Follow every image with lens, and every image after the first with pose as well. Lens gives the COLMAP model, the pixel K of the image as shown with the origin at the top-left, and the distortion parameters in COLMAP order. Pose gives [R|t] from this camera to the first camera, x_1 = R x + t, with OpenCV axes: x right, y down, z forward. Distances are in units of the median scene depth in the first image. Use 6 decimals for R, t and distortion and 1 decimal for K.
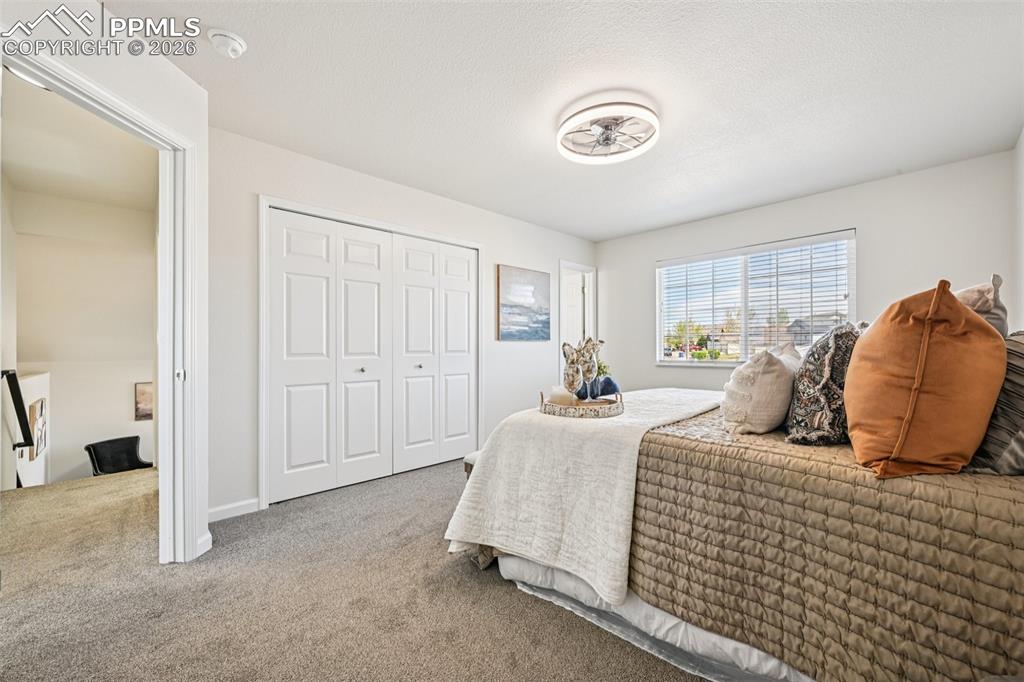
lens RADIAL K [[402.9, 0, 512.0], [0, 402.9, 341.0], [0, 0, 1]] dist [-0.000386, -0.000063]
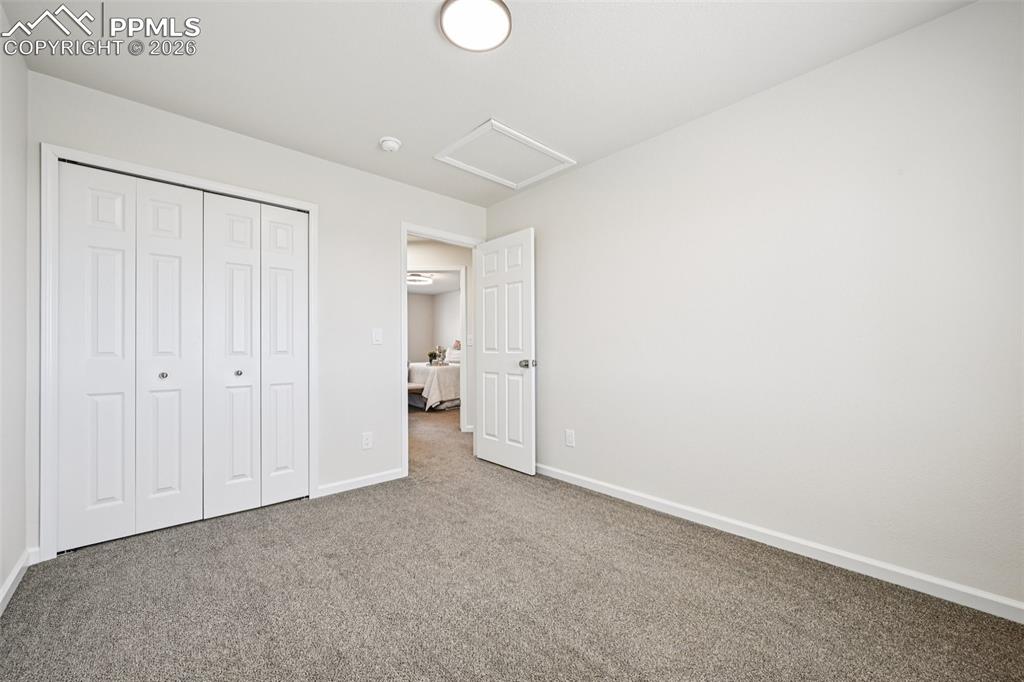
lens RADIAL K [[402.9, 0, 512.0], [0, 402.9, 341.0], [0, 0, 1]] dist [-0.000386, -0.000063]
pose [[0.999767, 0.008646, -0.019797, 0.263490], [-0.008689, 0.999960, -0.002122, 0.001288], [0.019778, 0.002294, 0.999802, 0.259565]]
